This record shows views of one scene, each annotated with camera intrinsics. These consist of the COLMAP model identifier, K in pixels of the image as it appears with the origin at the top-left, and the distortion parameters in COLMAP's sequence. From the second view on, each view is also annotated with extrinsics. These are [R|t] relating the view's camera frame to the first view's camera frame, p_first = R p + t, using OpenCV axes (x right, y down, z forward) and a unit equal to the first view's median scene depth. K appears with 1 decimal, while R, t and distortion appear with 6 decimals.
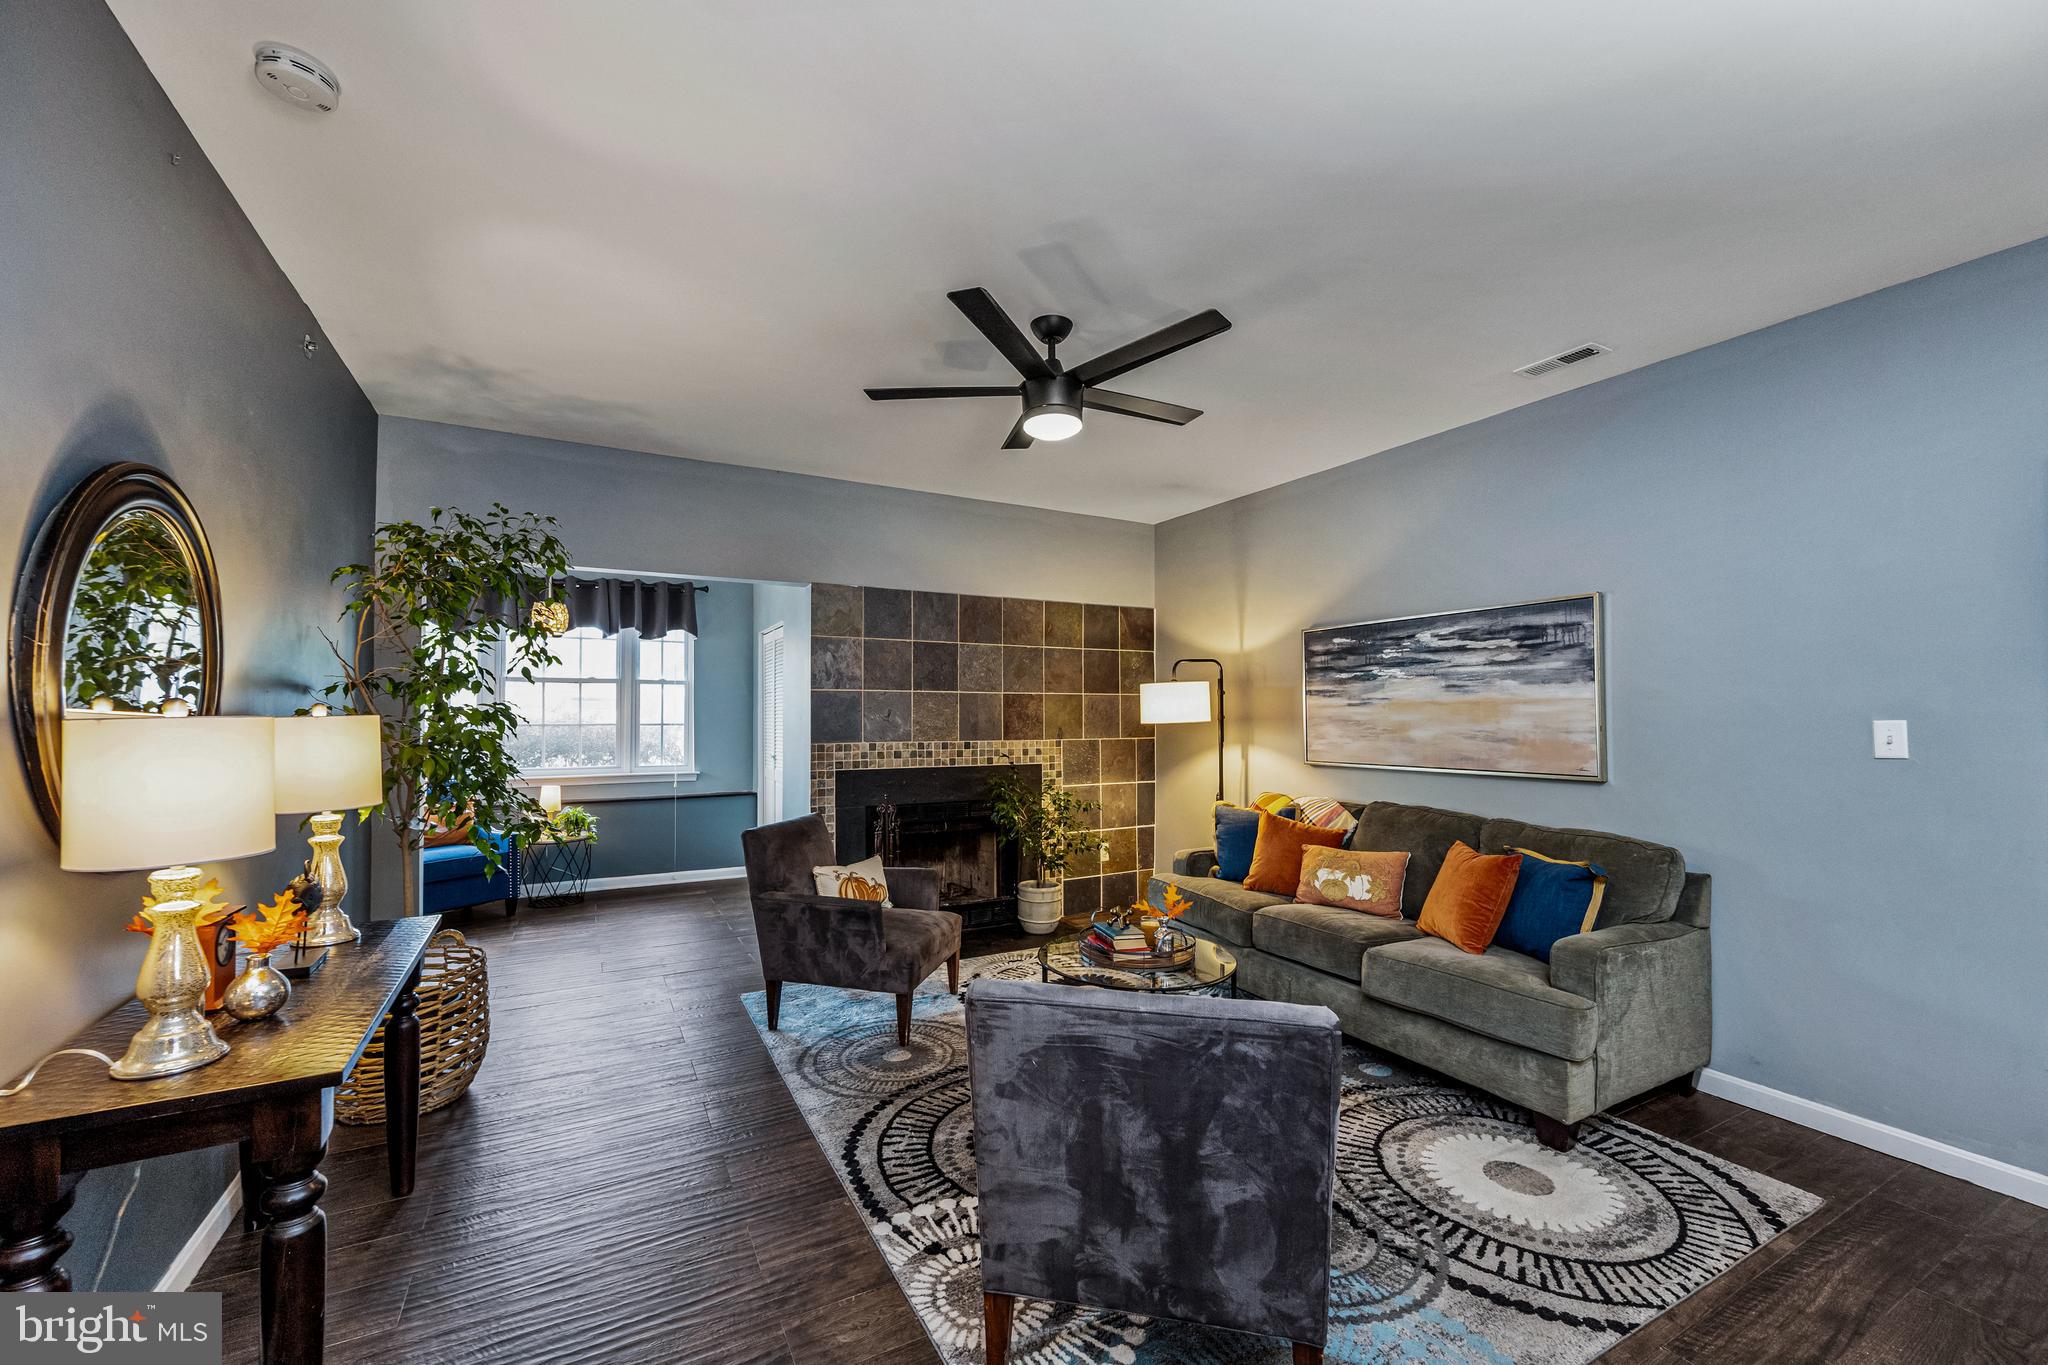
lens RADIAL K [[822.4, 0, 1017.9], [0, 822.4, 704.0], [0, 0, 1]] dist [0.001166, 0.000195]
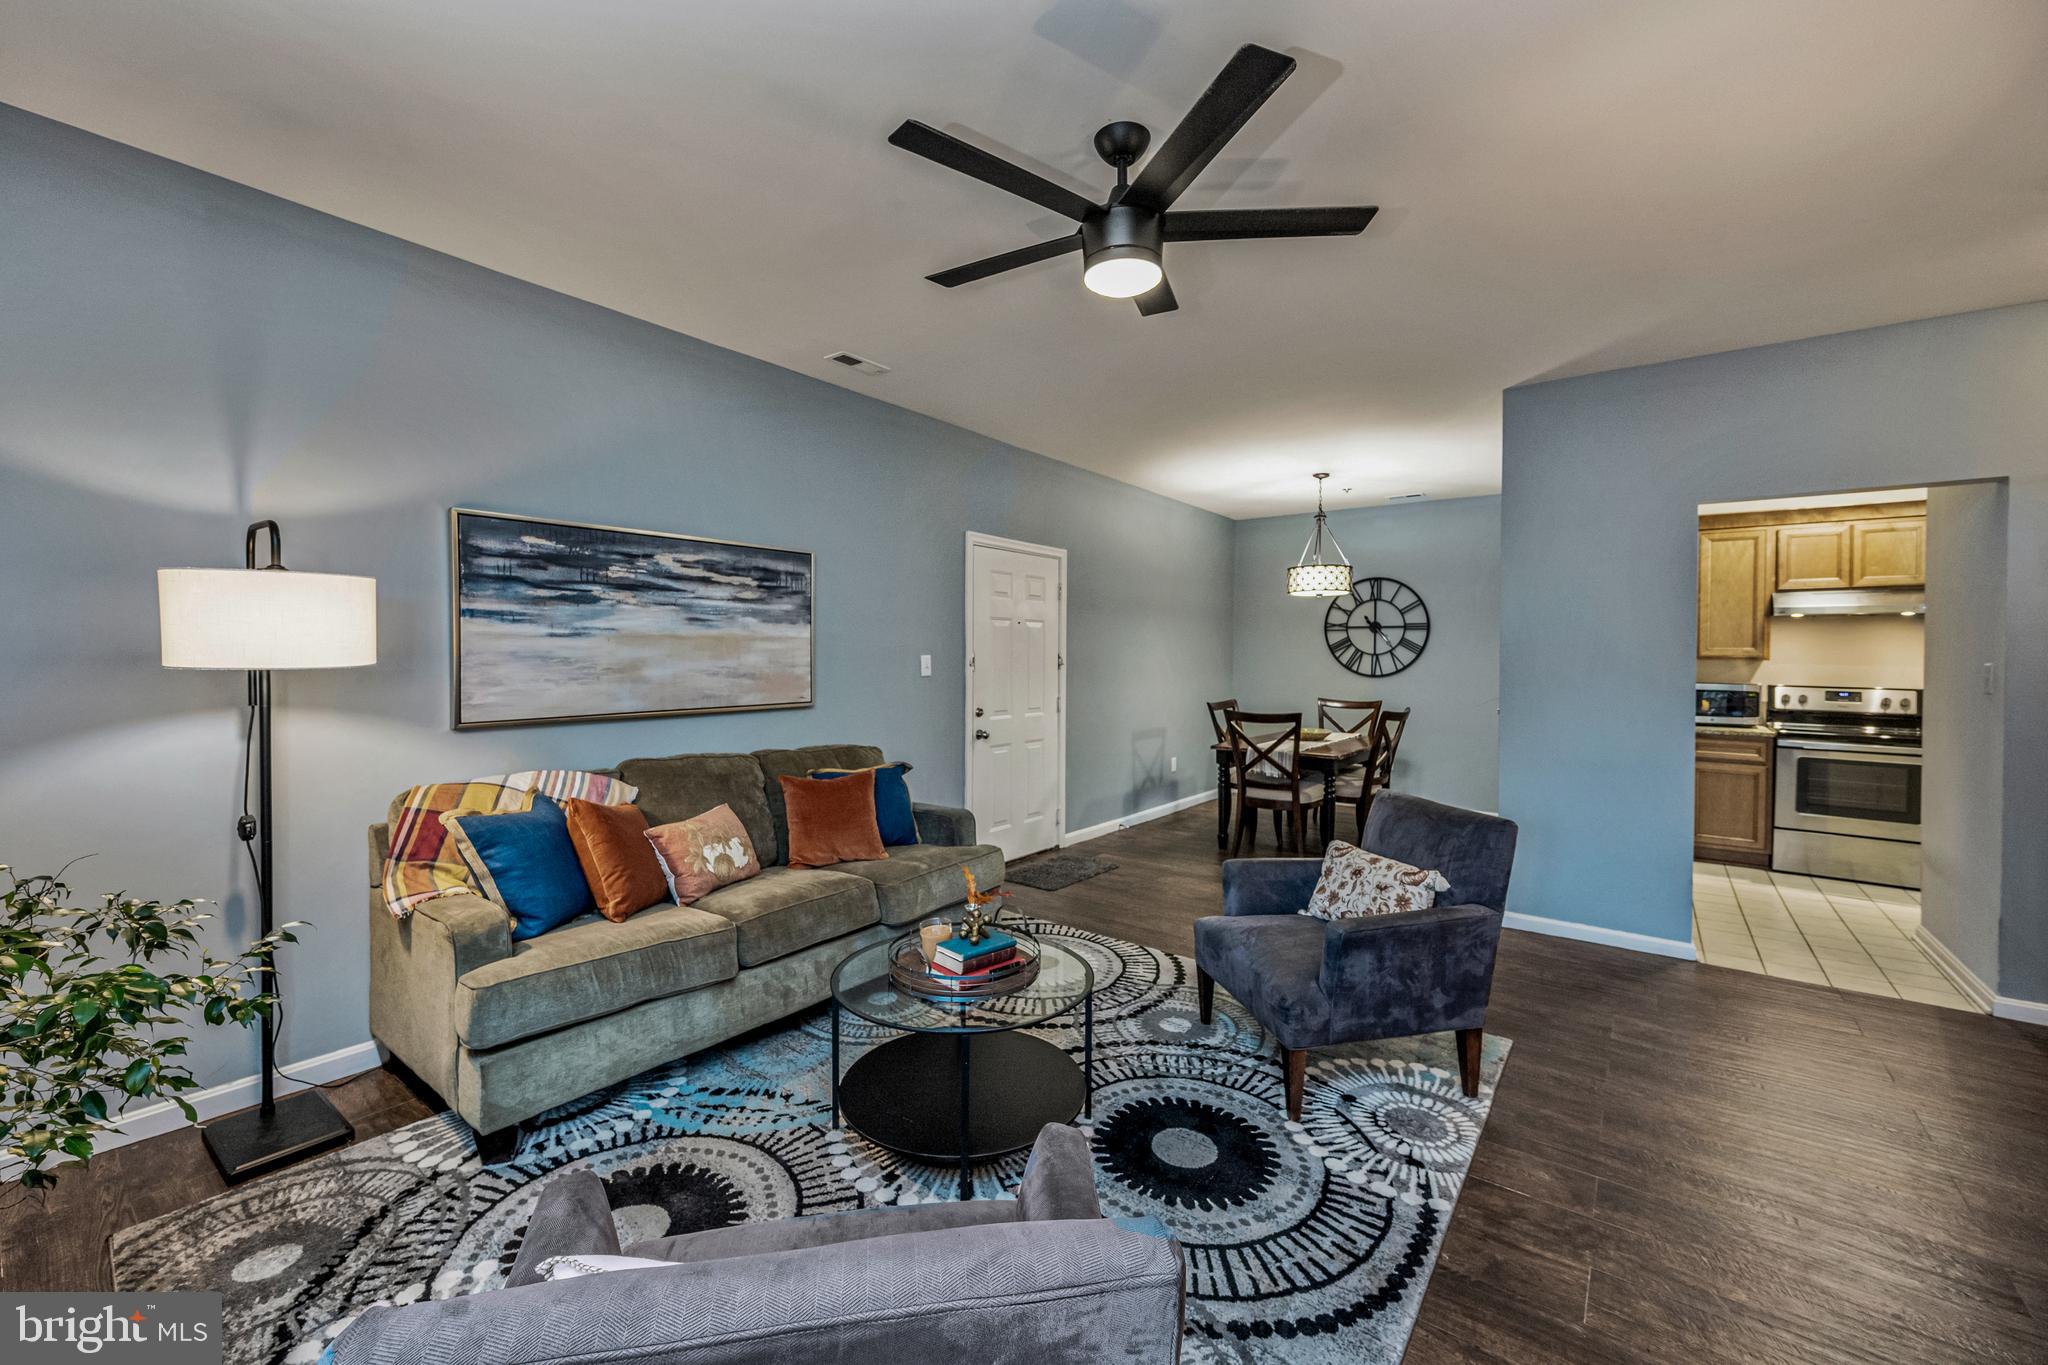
lens RADIAL K [[827.2, 0, 1026.3], [0, 827.2, 660.9], [0, 0, 1]] dist [-0.000534, -0.000030]
pose [[-0.418798, -0.013438, 0.907980, -0.528399], [-0.021819, 0.999751, 0.004732, 0.013887], [-0.907817, -0.017829, -0.418987, 1.187337]]
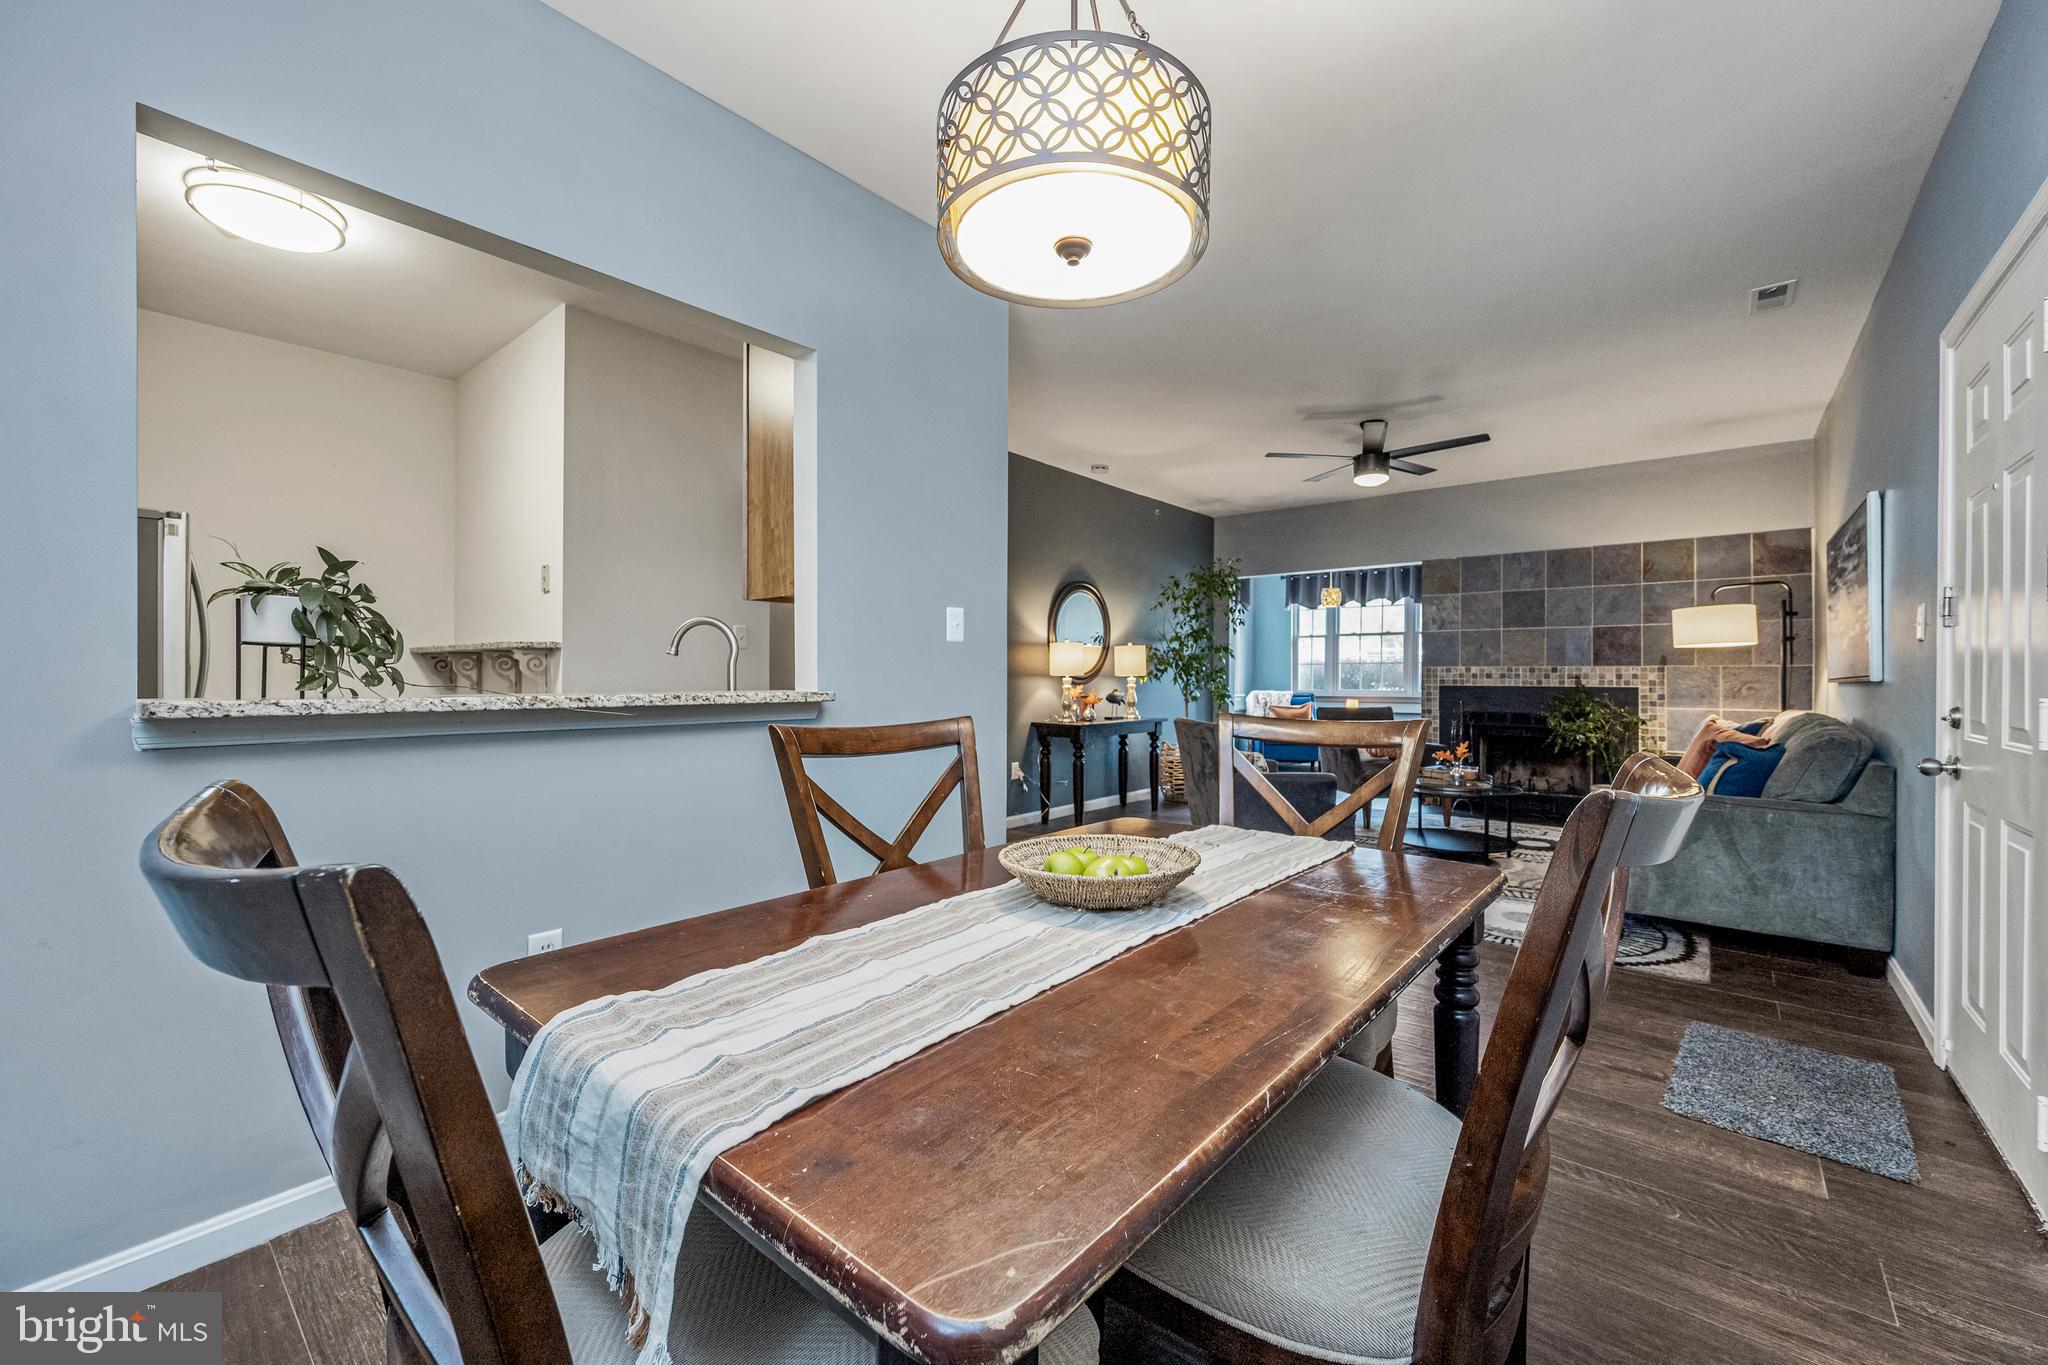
lens RADIAL K [[808.8, 0, 1030.0], [0, 808.8, 679.4], [0, 0, 1]] dist [0.000539, 0.000136]
pose [[0.371726, 0.004870, -0.928330, 1.201985], [0.008397, 0.999928, 0.008608, 0.072441], [0.928305, -0.010995, 0.371658, -0.309492]]
